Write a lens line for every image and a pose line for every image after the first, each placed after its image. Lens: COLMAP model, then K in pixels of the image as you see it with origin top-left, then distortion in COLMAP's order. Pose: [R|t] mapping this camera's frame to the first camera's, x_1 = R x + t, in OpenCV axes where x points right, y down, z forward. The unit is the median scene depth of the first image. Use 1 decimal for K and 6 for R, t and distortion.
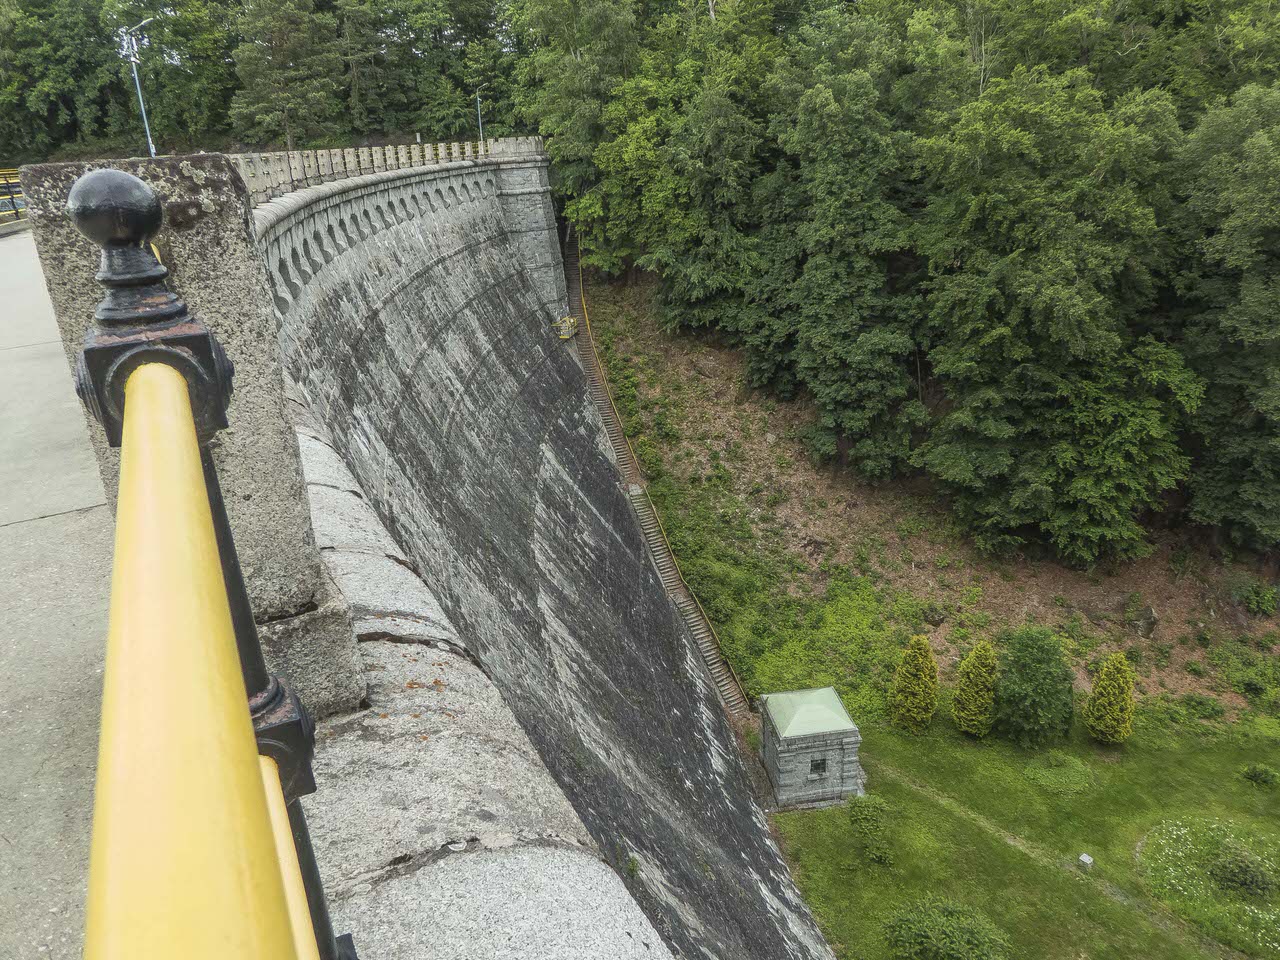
lens RADIAL K [[897.1, 0, 641.5], [0, 897.1, 490.0], [0, 0, 1]] dist [-0.025947, 0.002945]
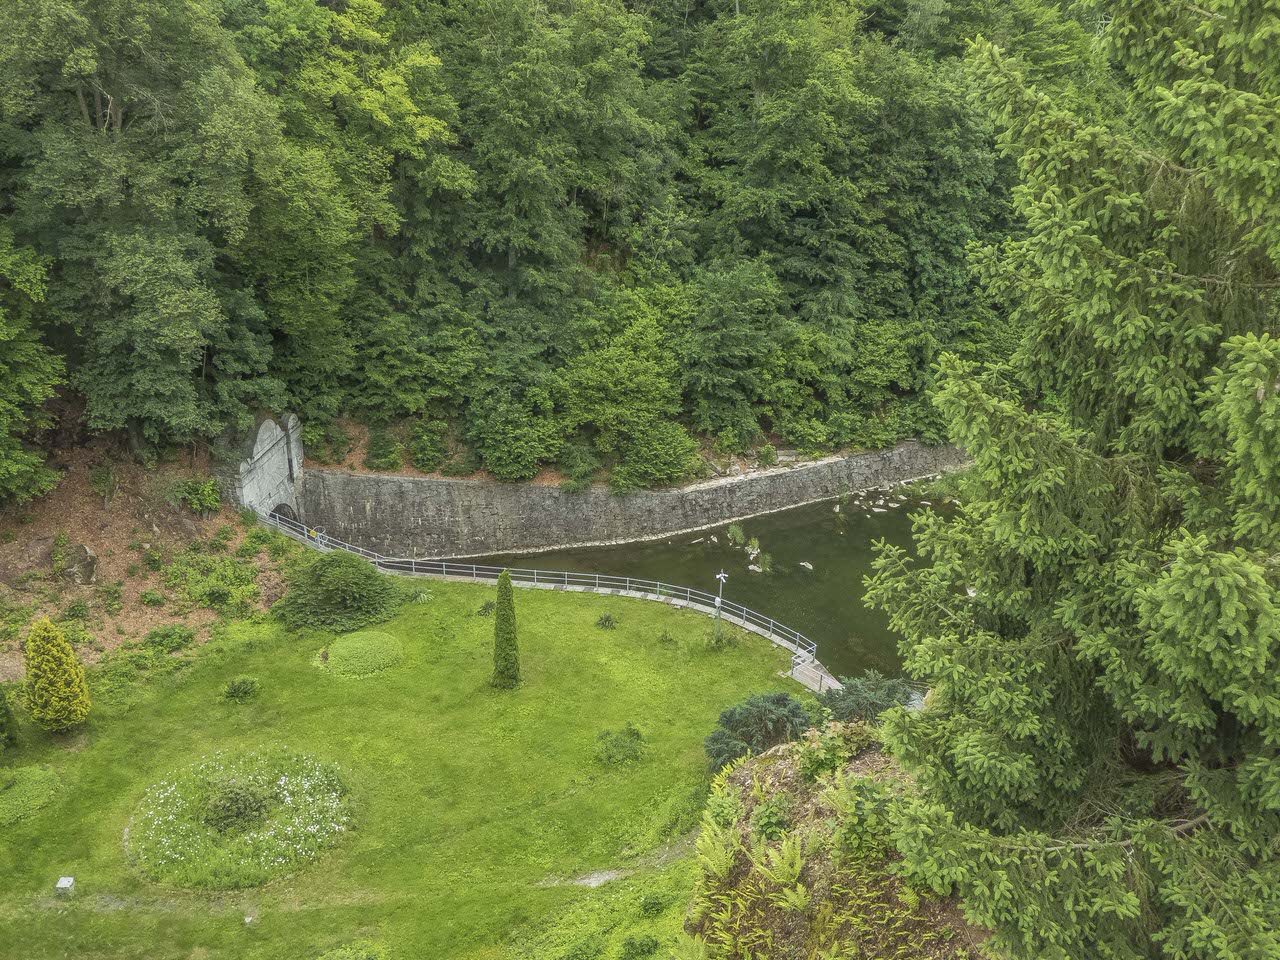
lens RADIAL K [[1152.9, 0, 646.5], [0, 1152.9, 480.3], [0, 0, 1]] dist [-0.001379, -0.005067]
pose [[0.591063, -0.285817, 0.754290, 0.111677], [0.237511, 0.955329, 0.175881, 0.013785], [-0.770865, 0.075196, 0.632545, -0.059034]]
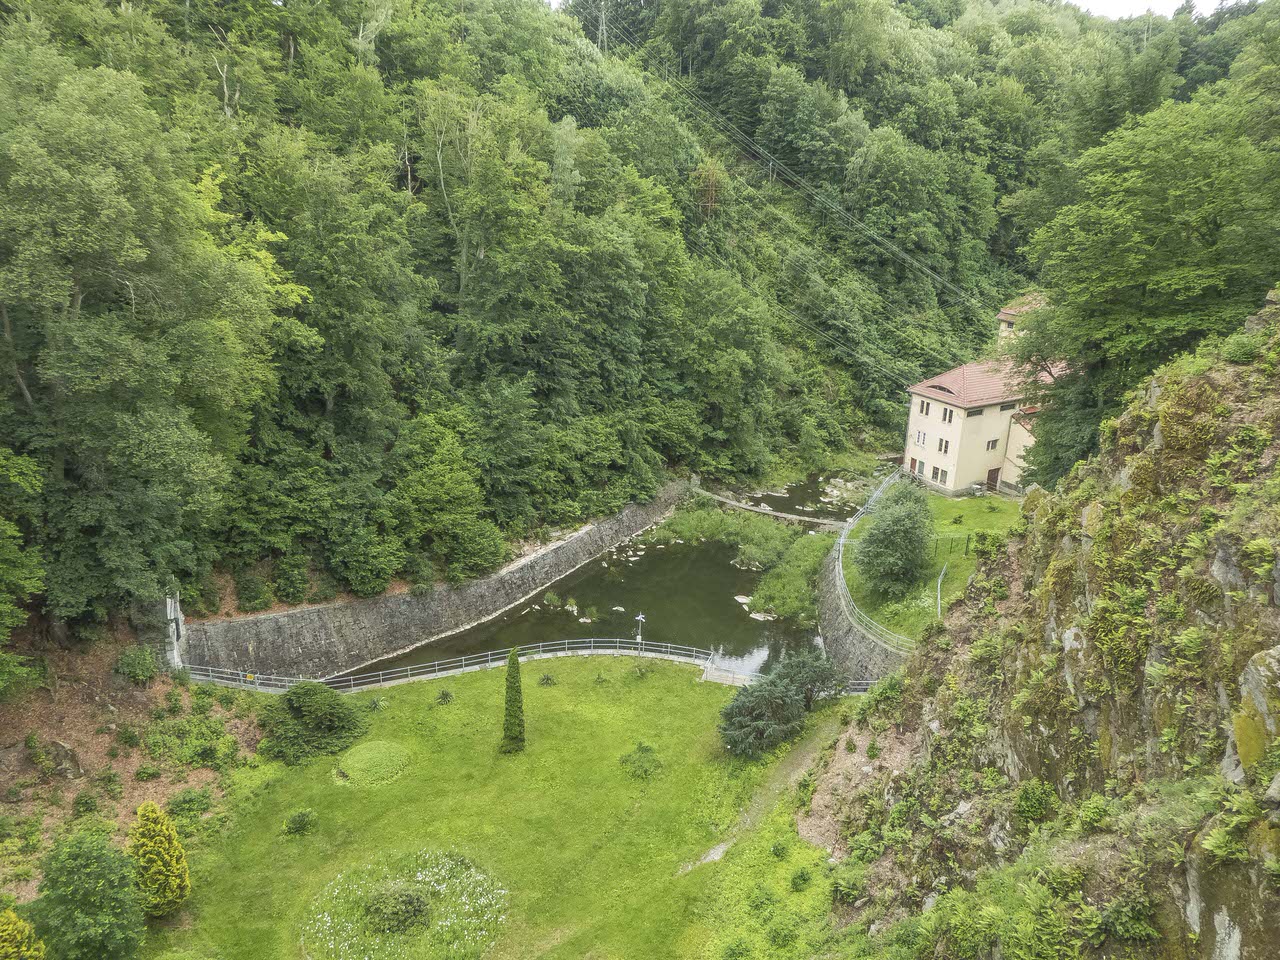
lens RADIAL K [[987.2, 0, 641.7], [0, 987.2, 484.7], [0, 0, 1]] dist [-0.006767, 0.003229]
pose [[0.103563, -0.281916, 0.953833, -0.136588], [0.323895, 0.916276, 0.235649, -0.116559], [-0.940408, 0.284538, 0.186203, 0.317844]]
